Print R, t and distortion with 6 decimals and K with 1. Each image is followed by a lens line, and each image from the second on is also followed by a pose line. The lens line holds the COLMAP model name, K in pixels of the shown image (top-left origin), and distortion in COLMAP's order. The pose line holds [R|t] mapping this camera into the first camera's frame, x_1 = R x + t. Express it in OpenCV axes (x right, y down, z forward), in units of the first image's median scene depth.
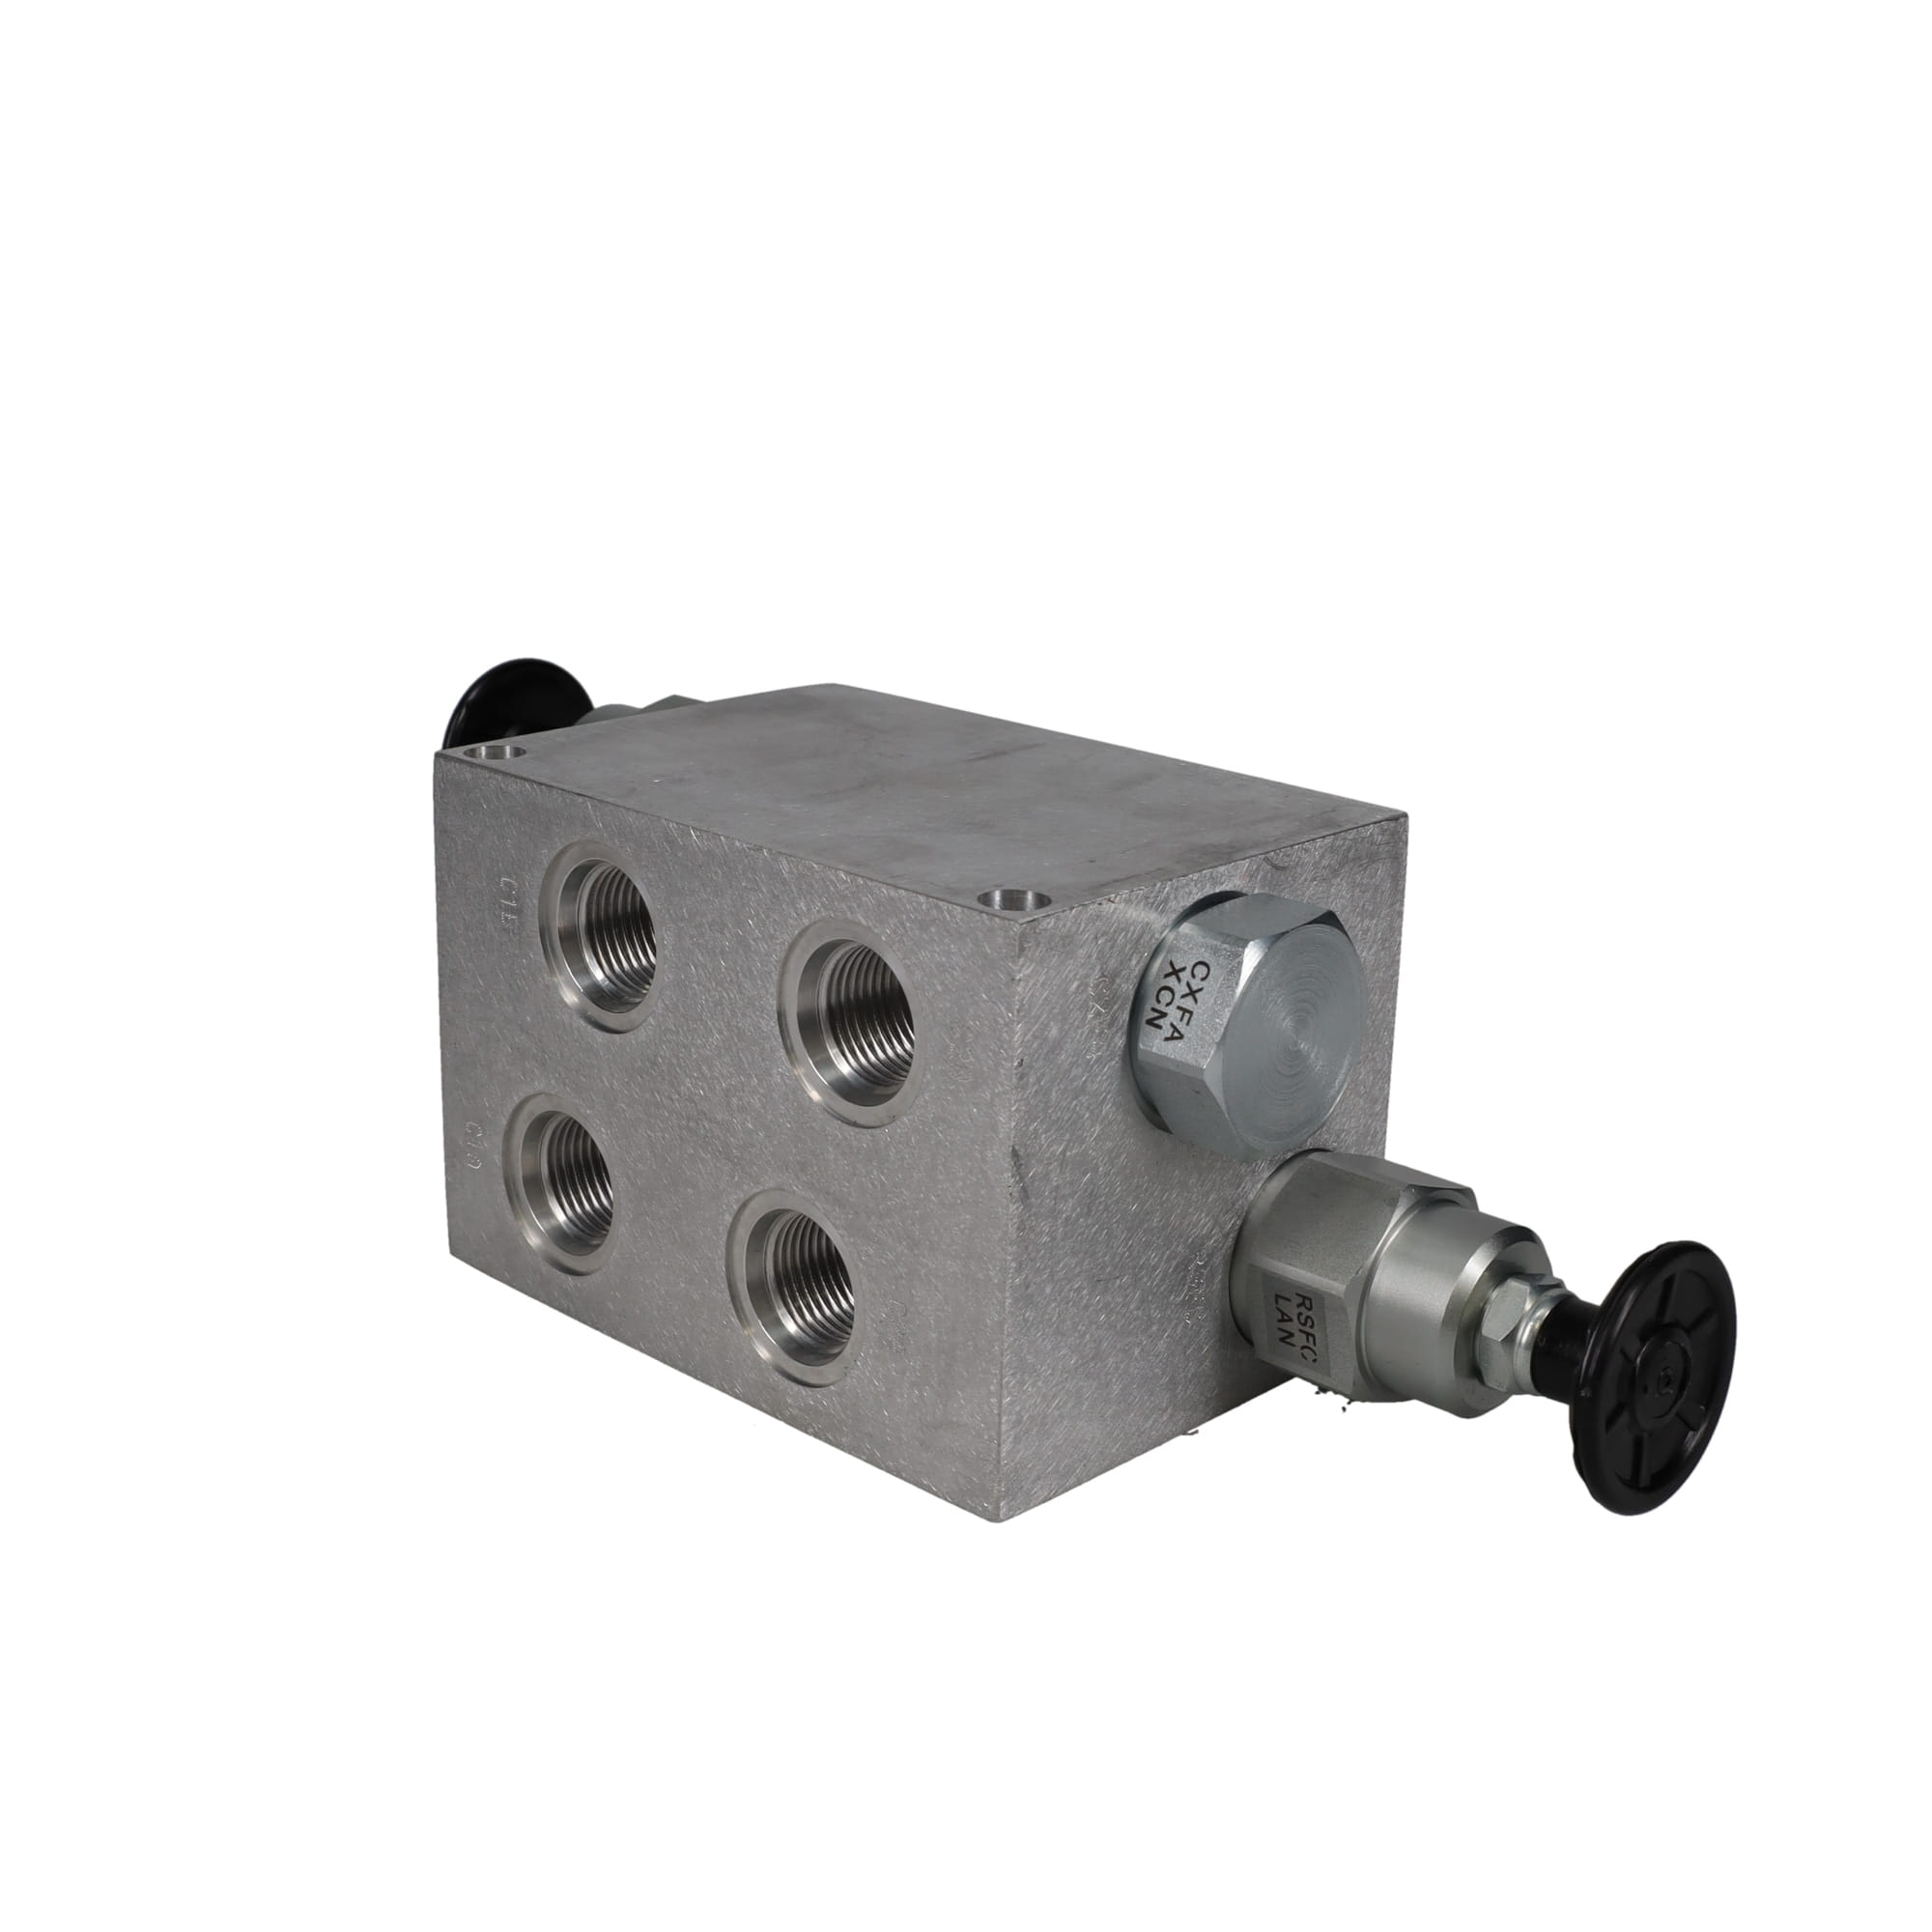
lens RADIAL K [[2830.0, 0, 966.0], [0, 2830.0, 966.0], [0, 0, 1]] dist [0.014359, -0.027568]
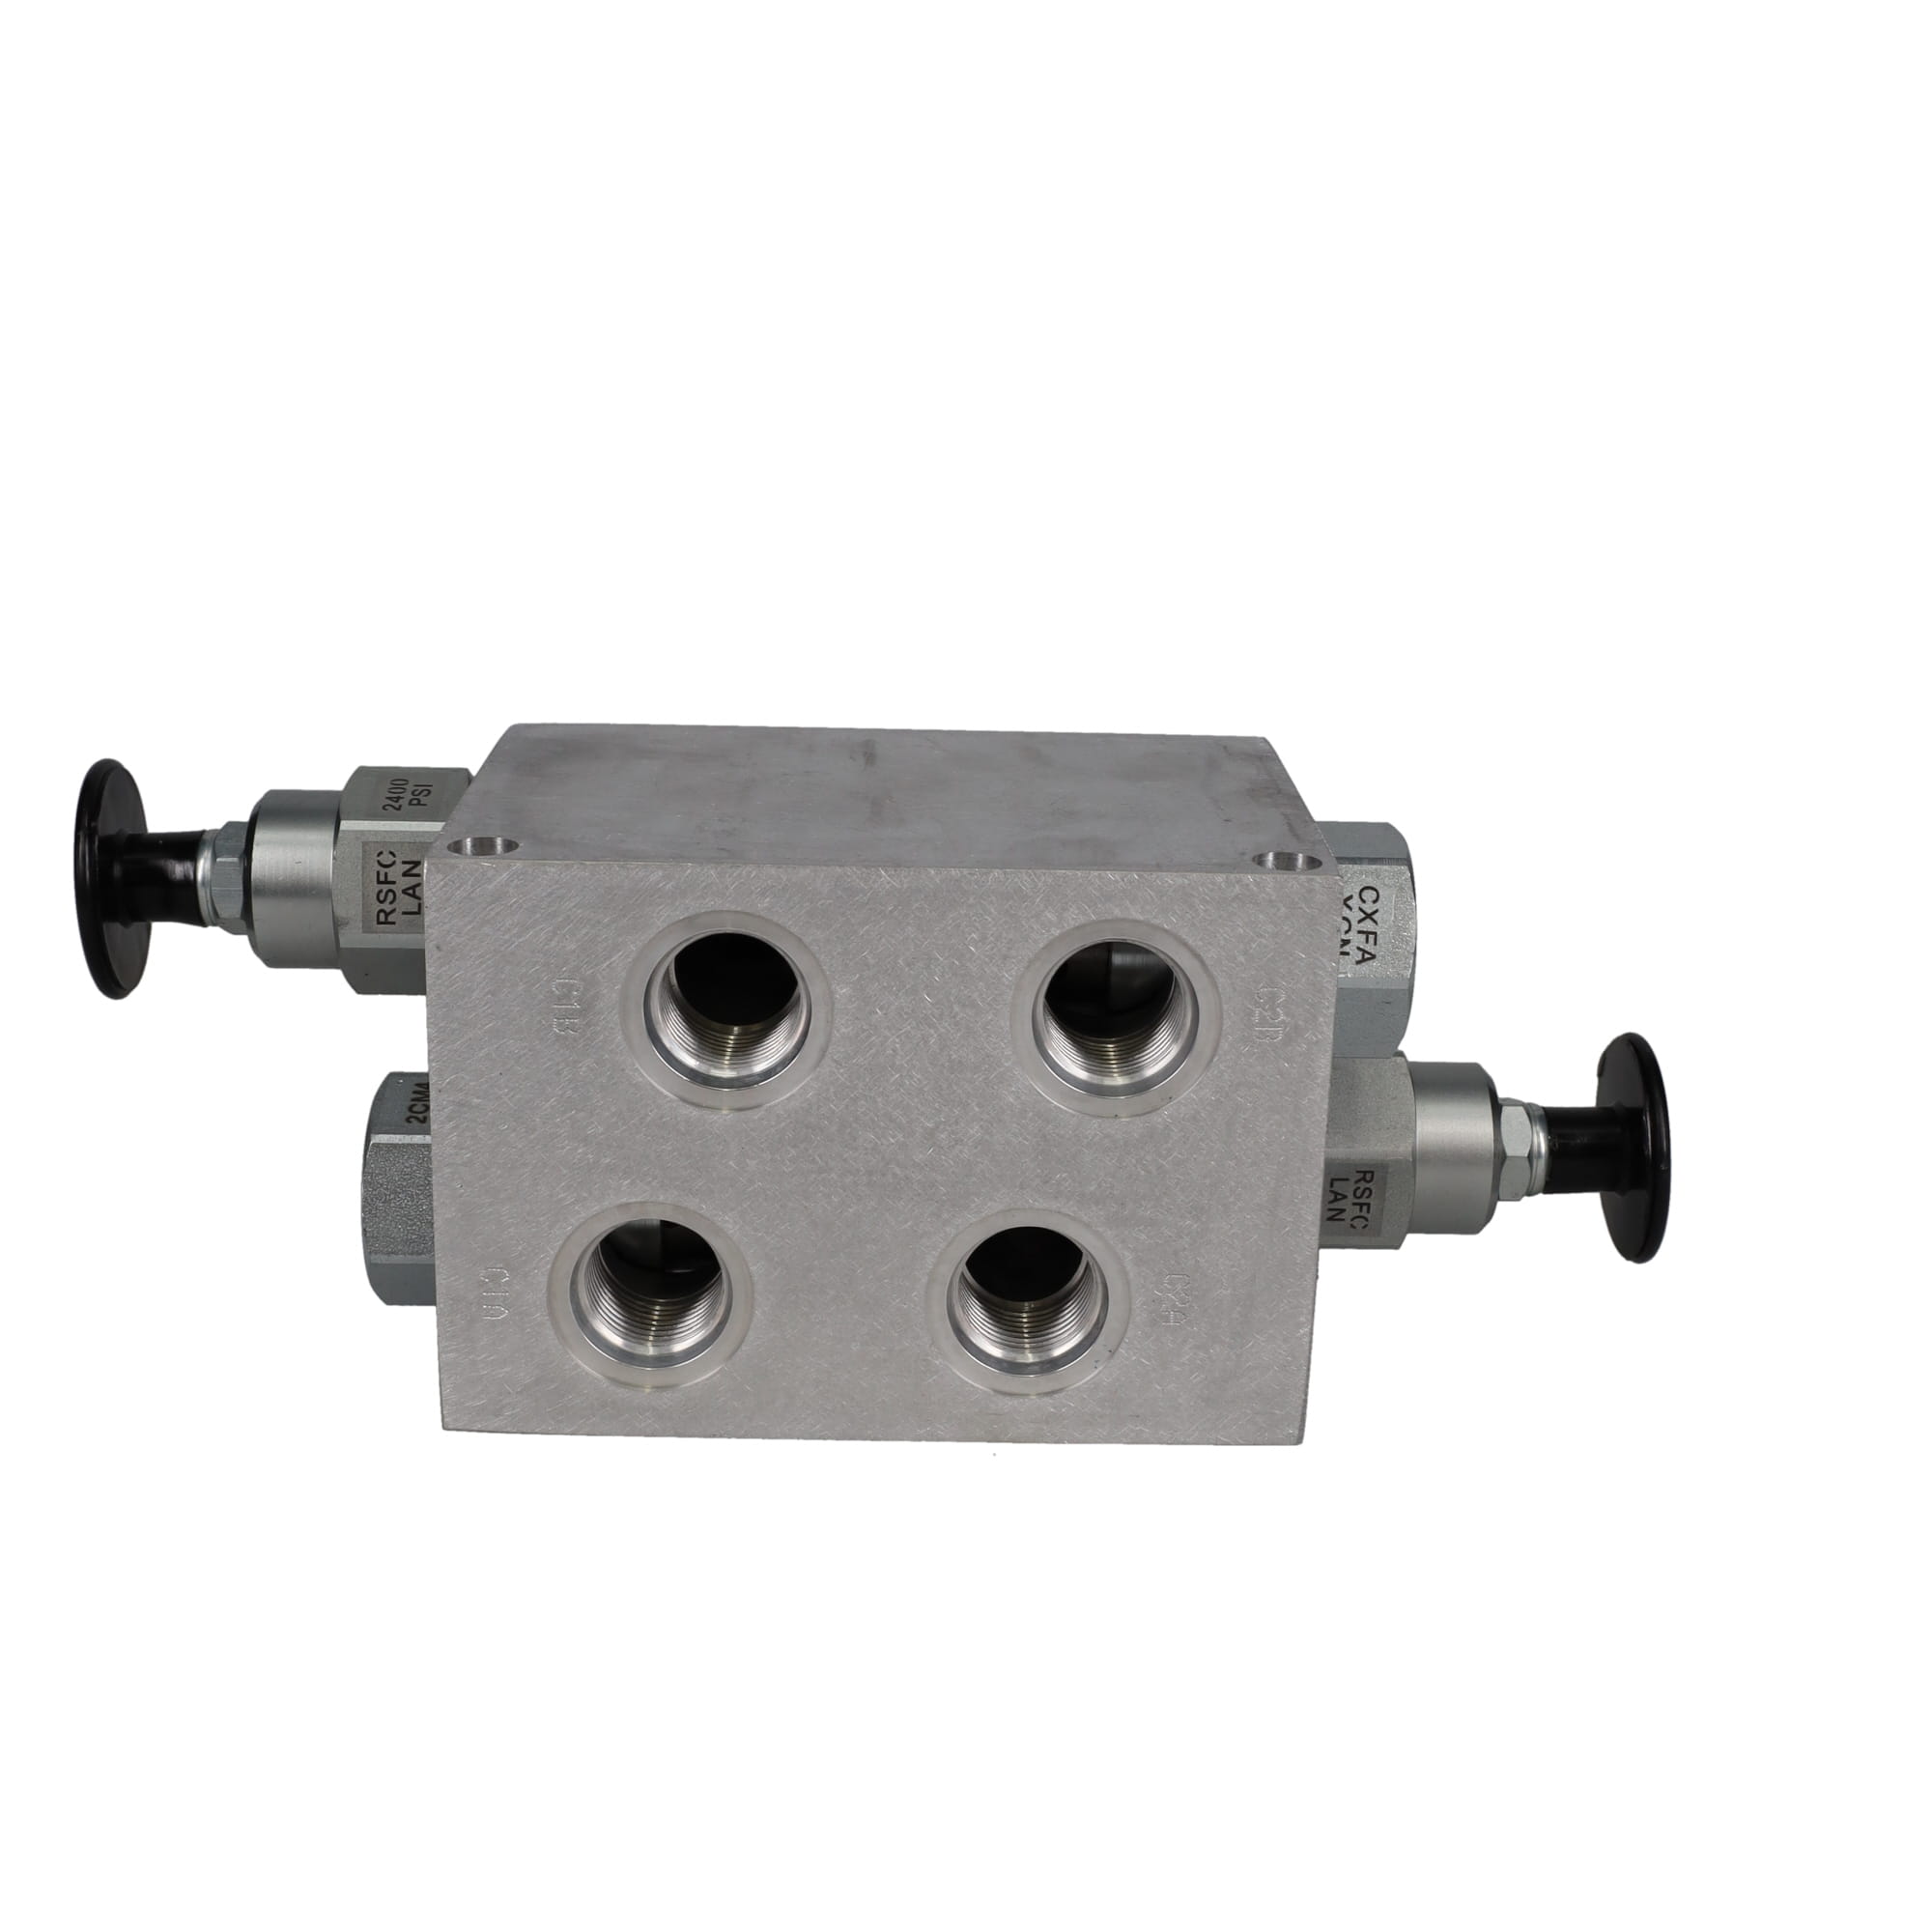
lens RADIAL K [[2830.0, 0, 966.0], [0, 2830.0, 966.0], [0, 0, 1]] dist [0.014359, -0.027568]
pose [[0.703500, -0.217534, 0.676585, -0.752974], [0.203796, 0.973771, 0.101182, -0.110989], [-0.680849, 0.066704, 0.729380, 0.294463]]
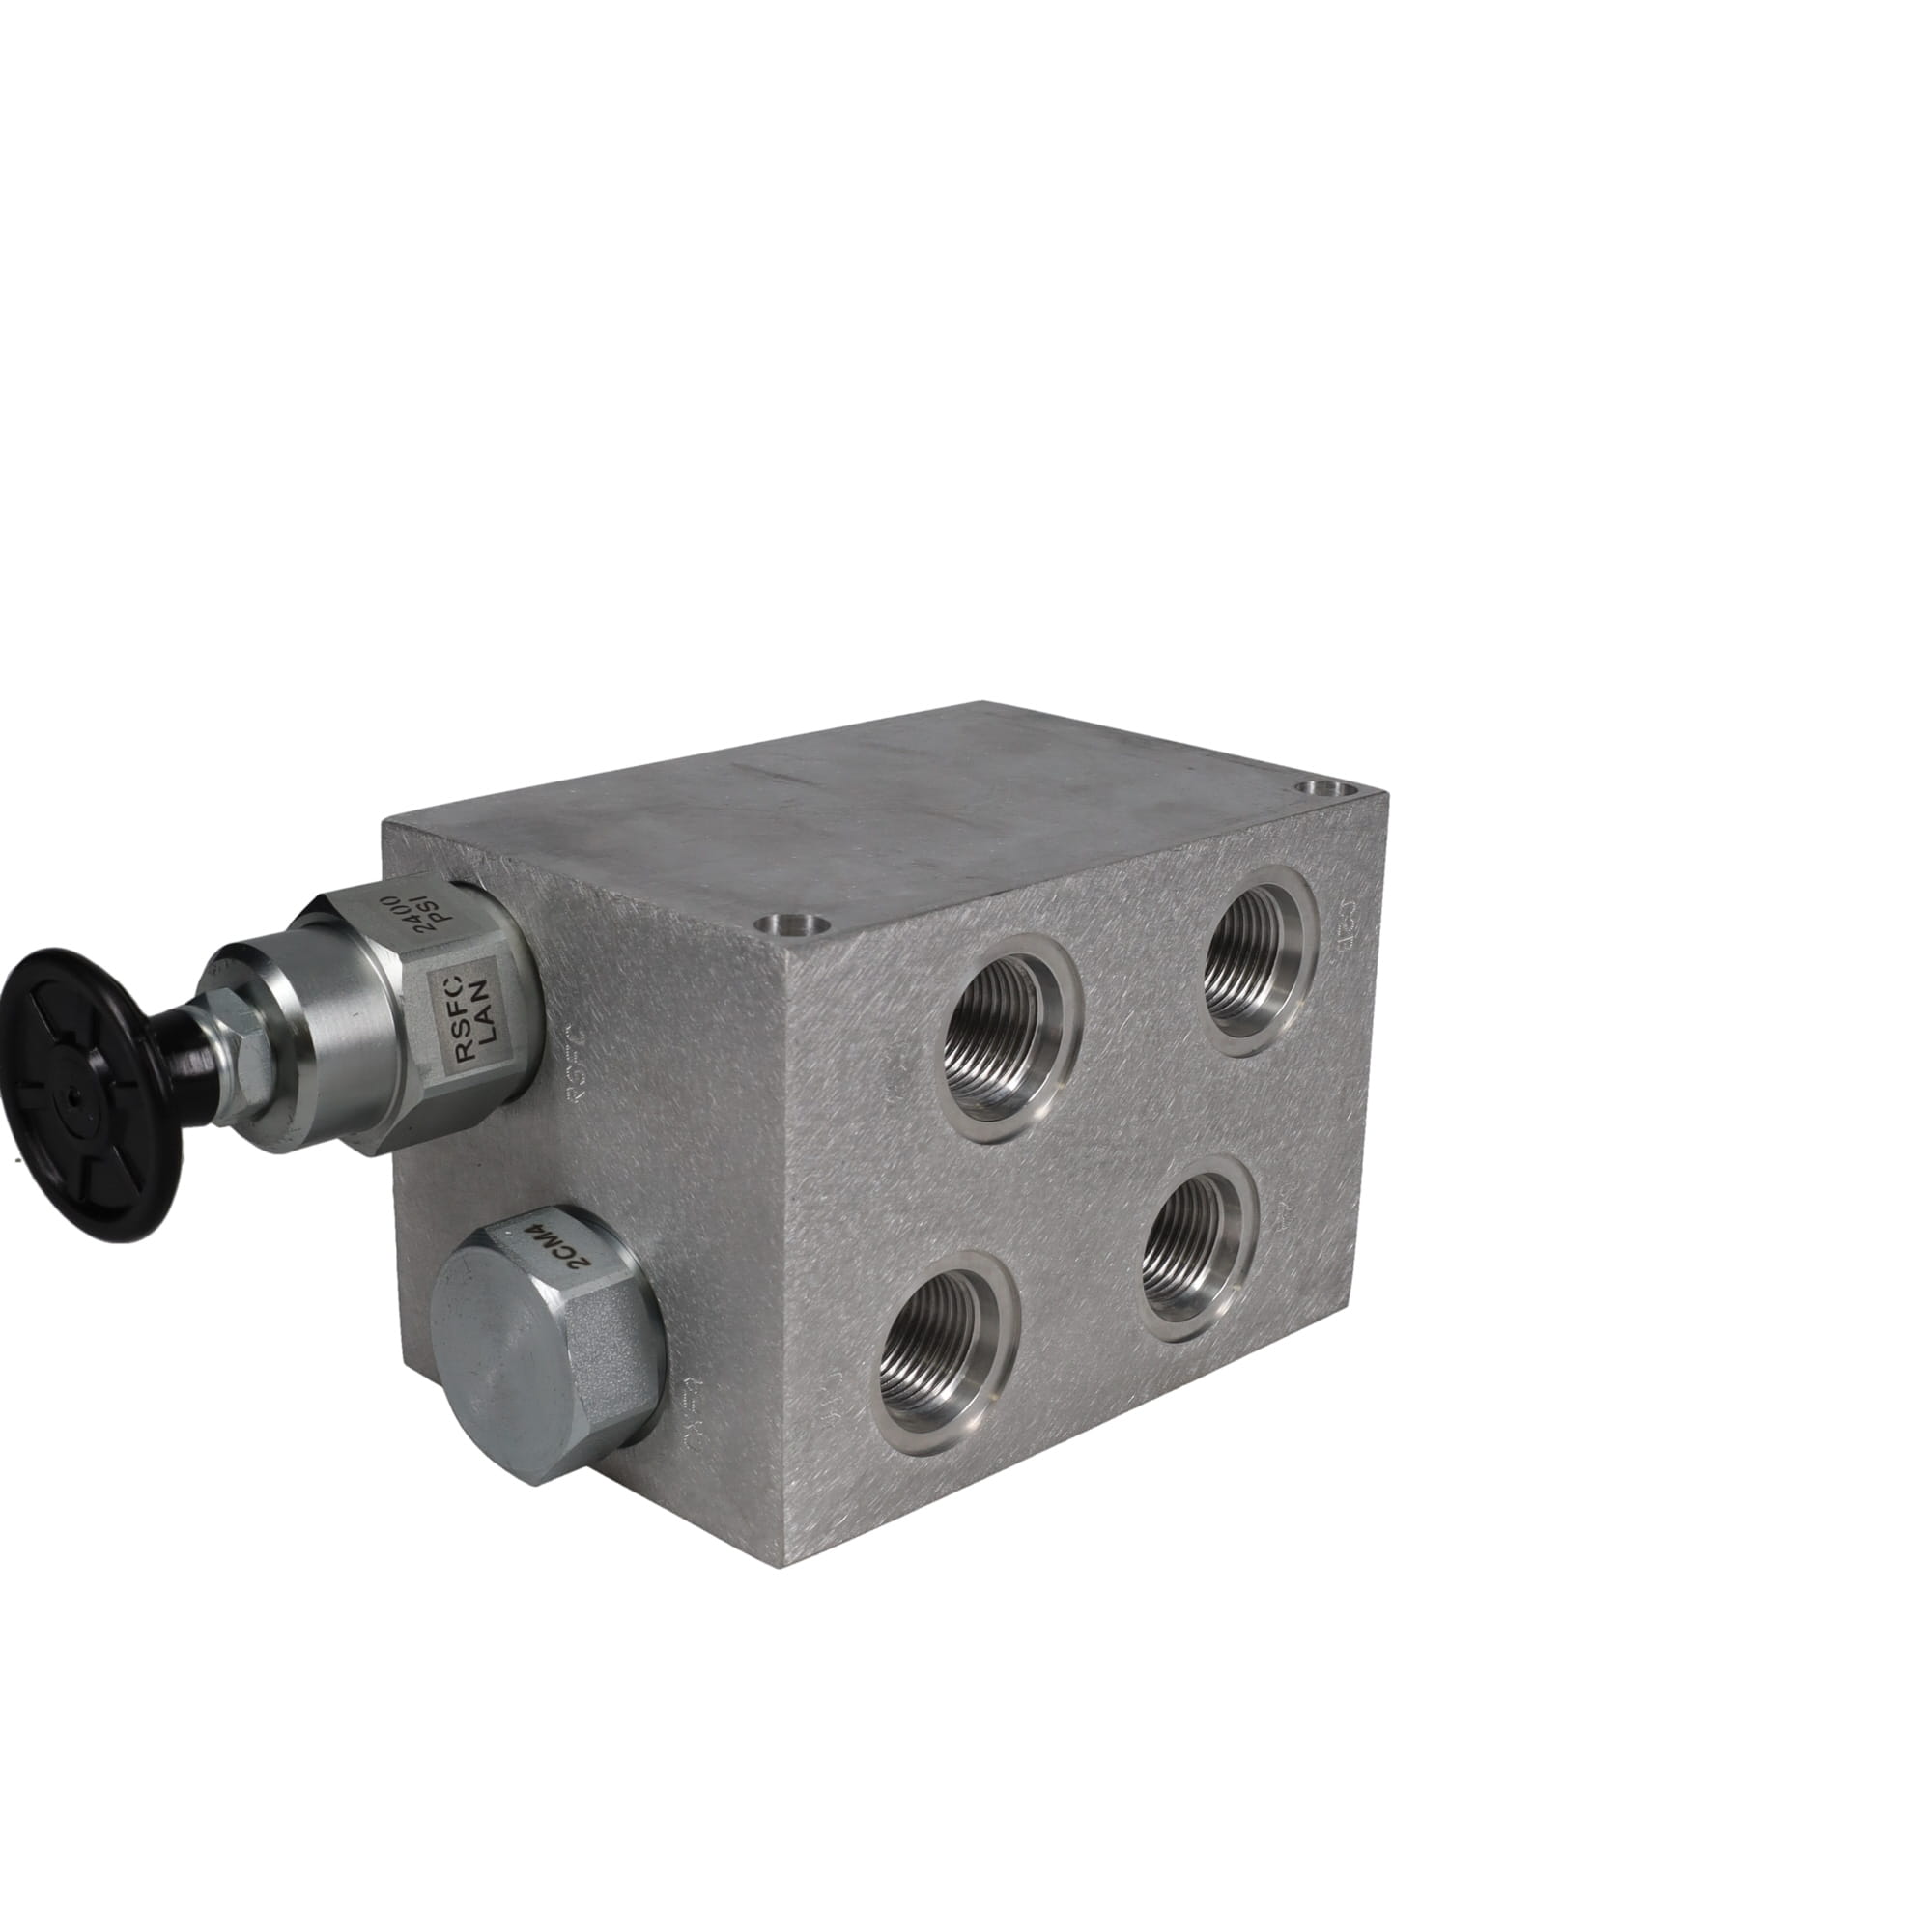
lens RADIAL K [[2830.0, 0, 966.0], [0, 2830.0, 966.0], [0, 0, 1]] dist [0.014359, -0.027568]
pose [[-0.008149, -0.320232, 0.947304, -1.057304], [0.272988, 0.910639, 0.310185, -0.341347], [-0.961983, 0.261130, 0.079999, 1.011526]]
